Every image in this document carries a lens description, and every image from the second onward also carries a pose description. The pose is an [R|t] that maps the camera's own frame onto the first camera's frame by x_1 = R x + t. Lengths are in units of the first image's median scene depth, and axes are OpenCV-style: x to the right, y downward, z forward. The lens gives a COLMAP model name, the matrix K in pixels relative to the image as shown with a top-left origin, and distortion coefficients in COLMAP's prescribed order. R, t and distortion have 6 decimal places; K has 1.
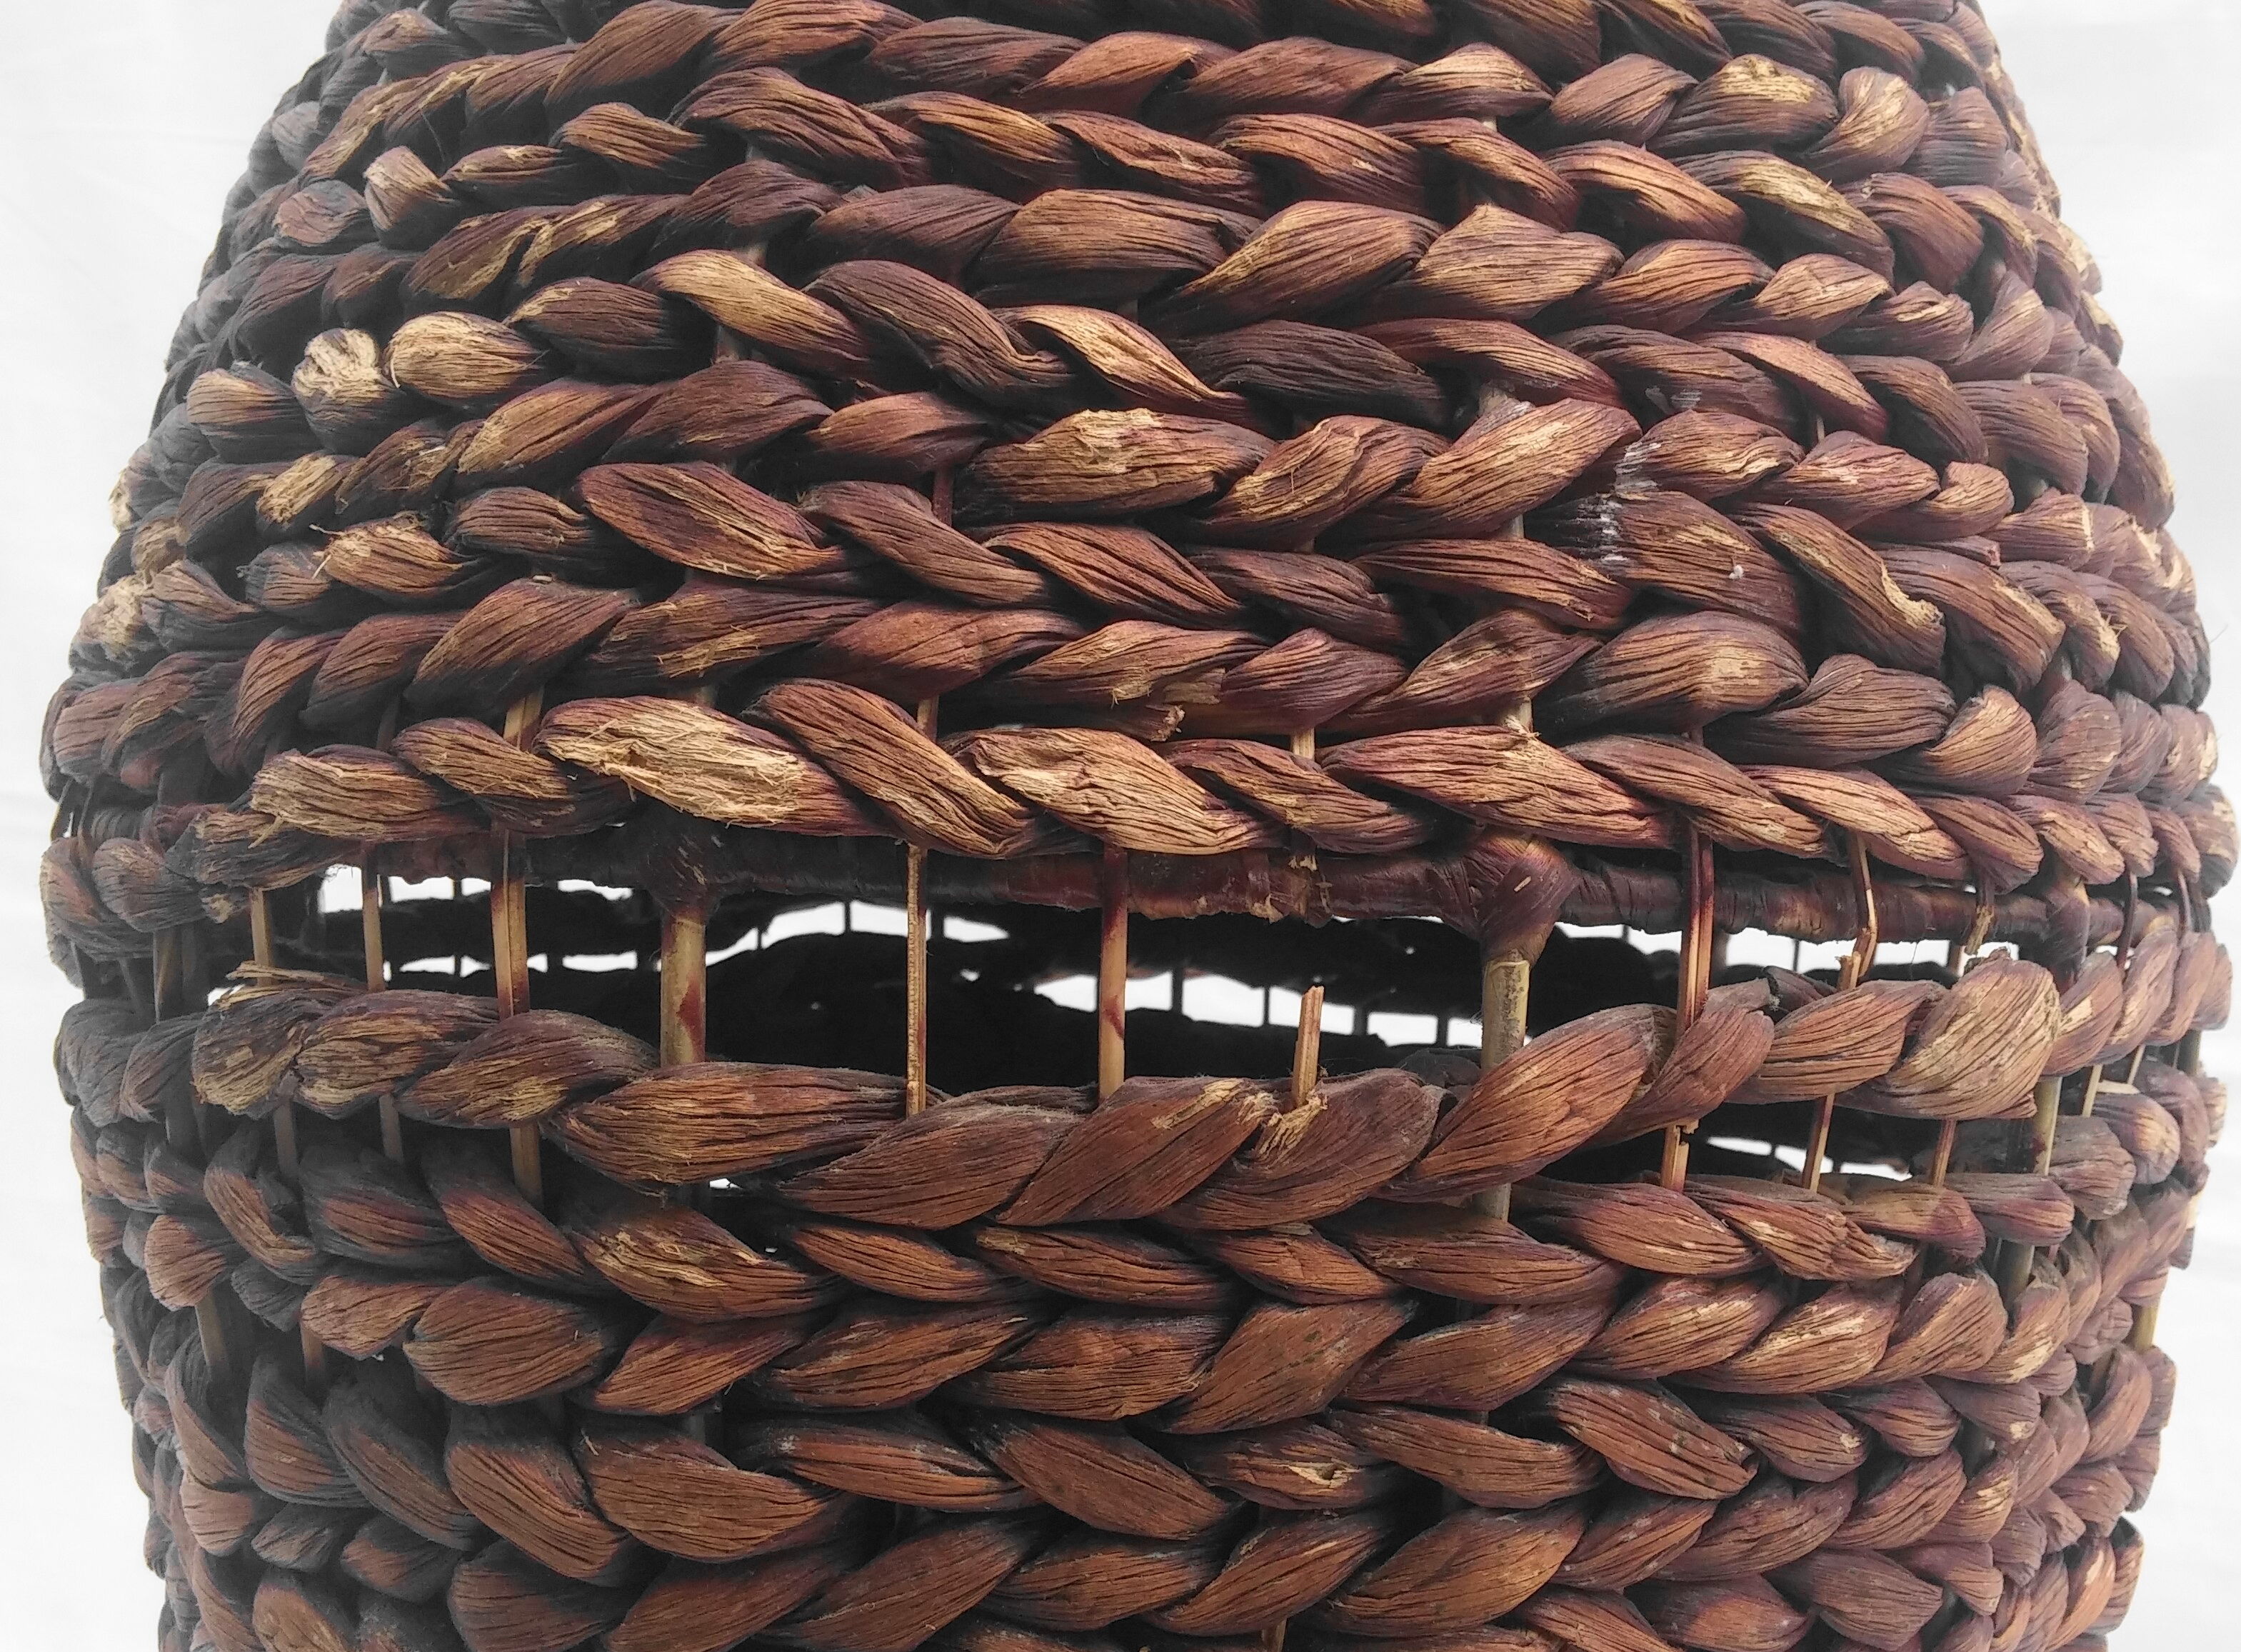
lens RADIAL K [[1959.0, 0, 1139.4], [0, 1959.0, 827.1], [0, 0, 1]] dist [0.035385, -0.004833]
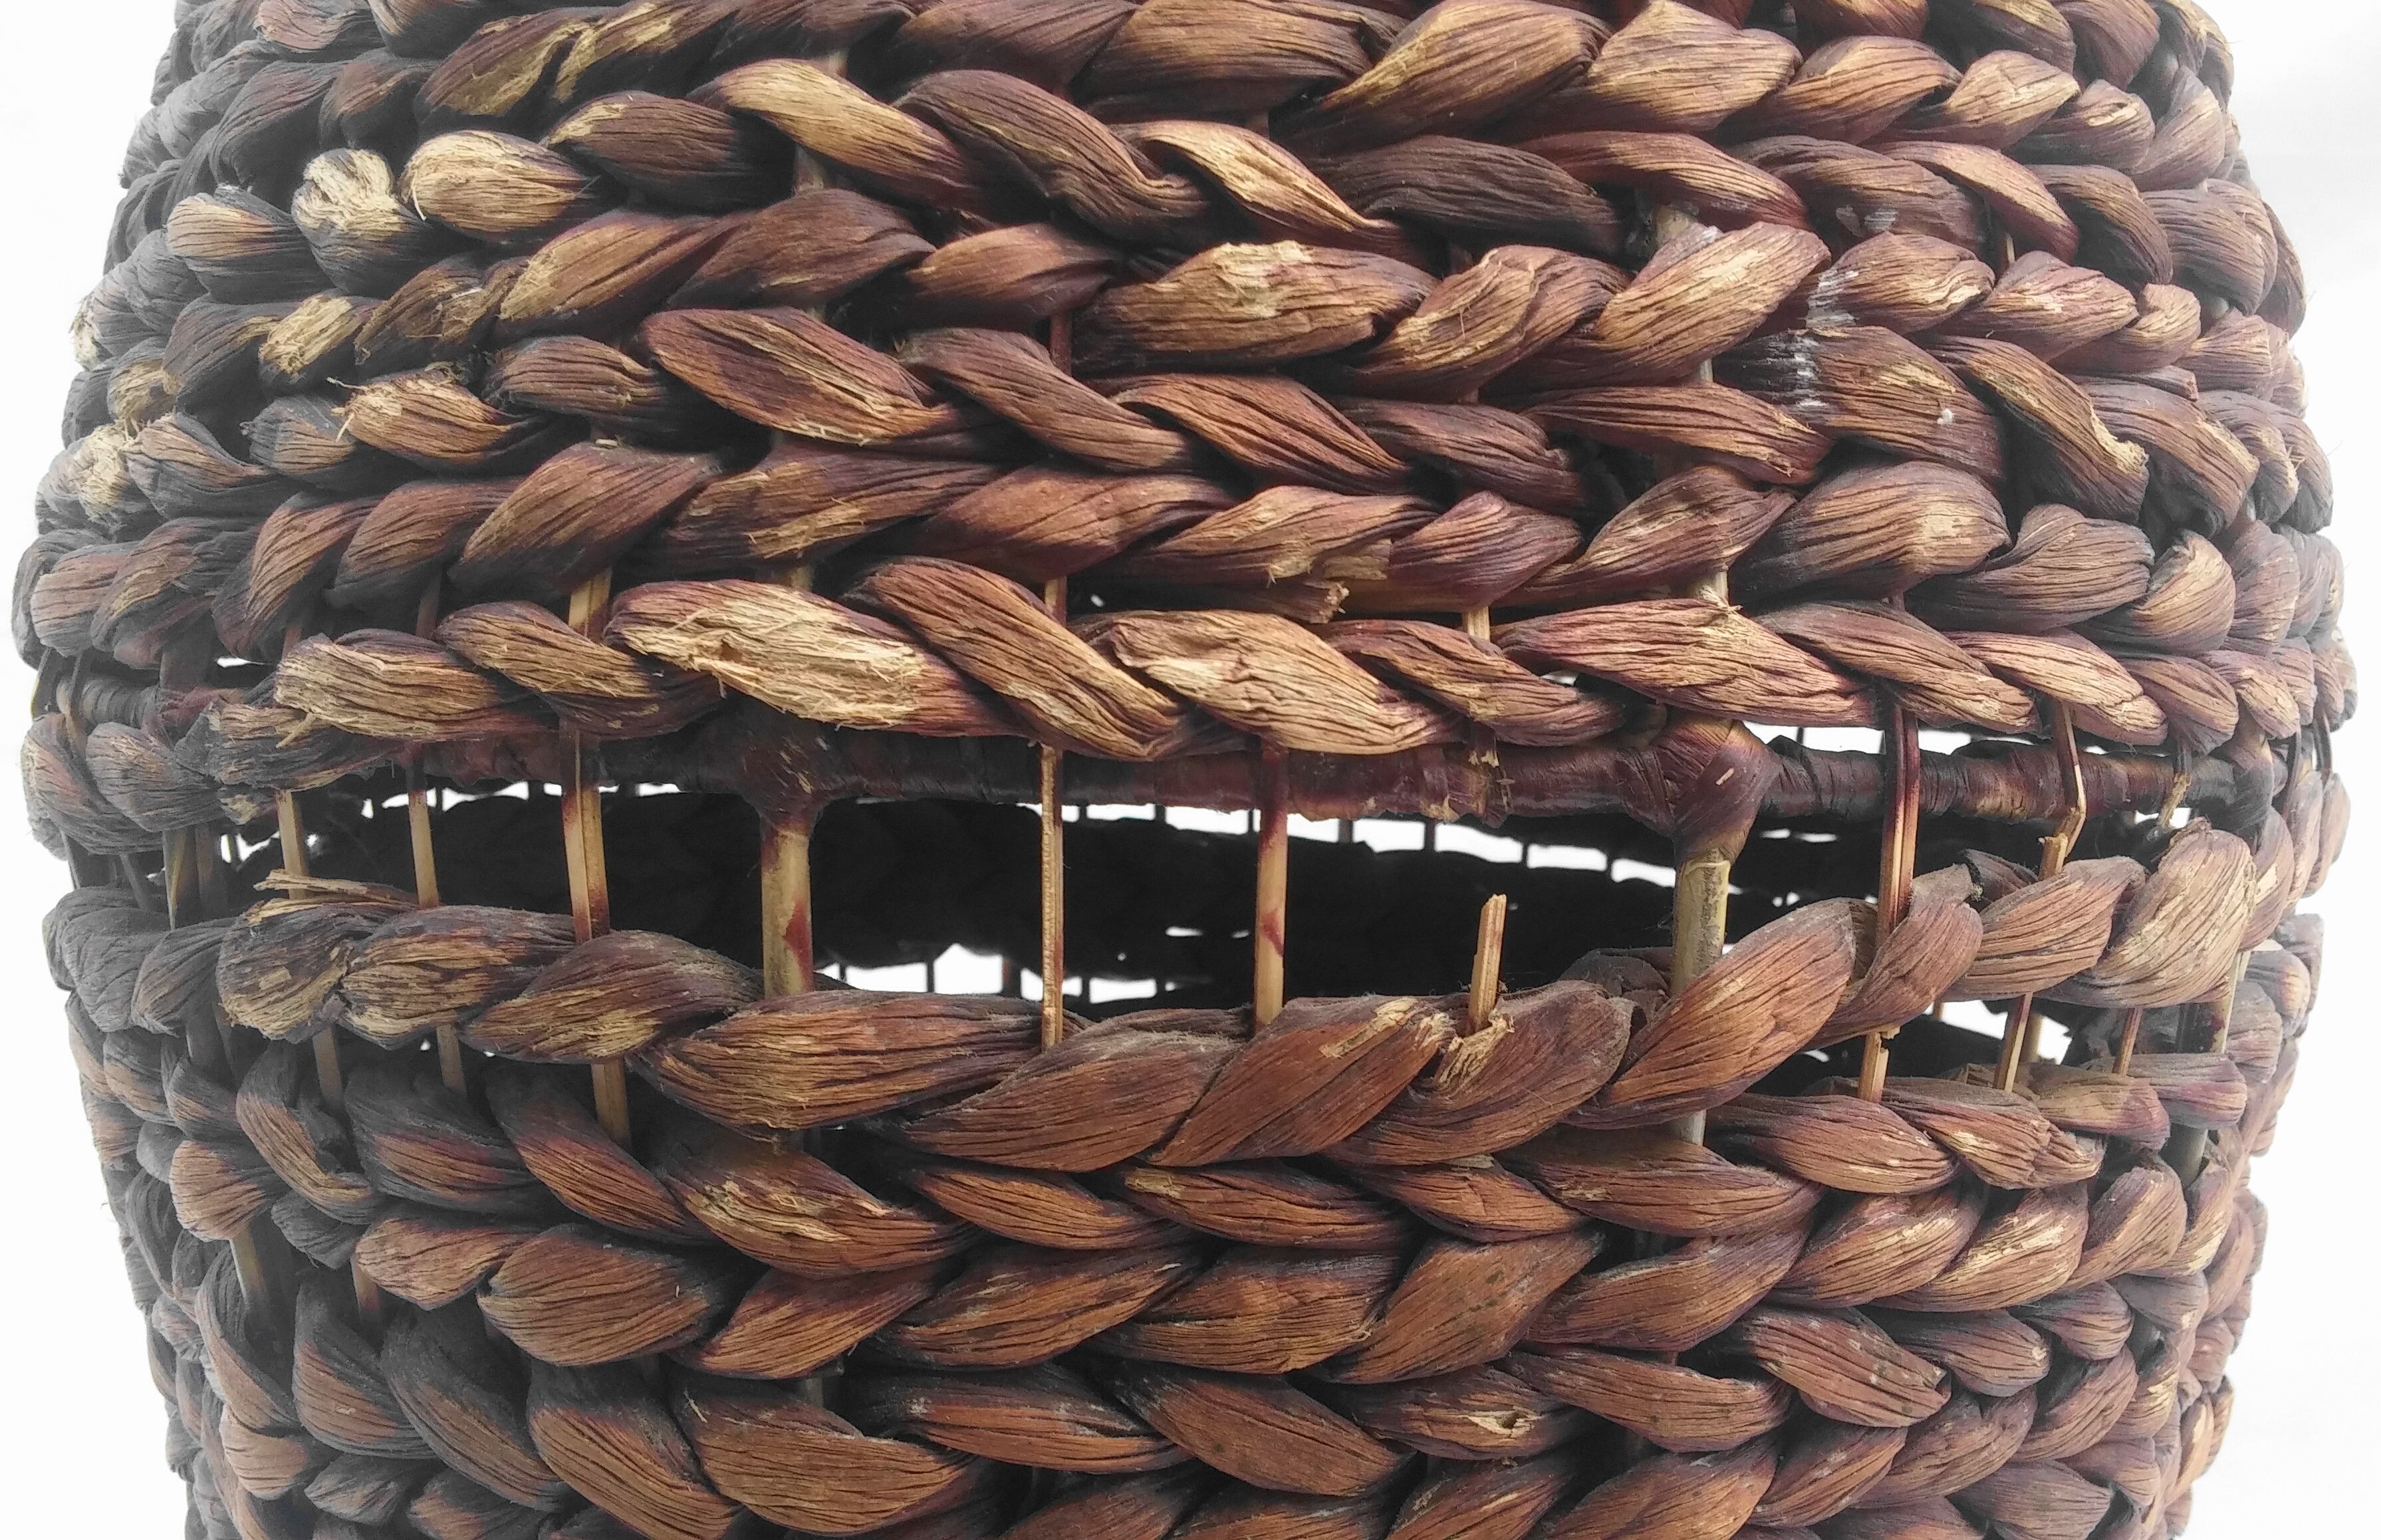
lens RADIAL K [[1970.2, 0, 1169.0], [0, 1970.2, 759.0], [0, 0, 1]] dist [0.047719, -0.023709]
pose [[0.999516, -0.016205, 0.026540, -0.076788], [0.014491, 0.997875, 0.063533, -0.037237], [-0.027513, -0.063118, 0.997627, 0.098914]]
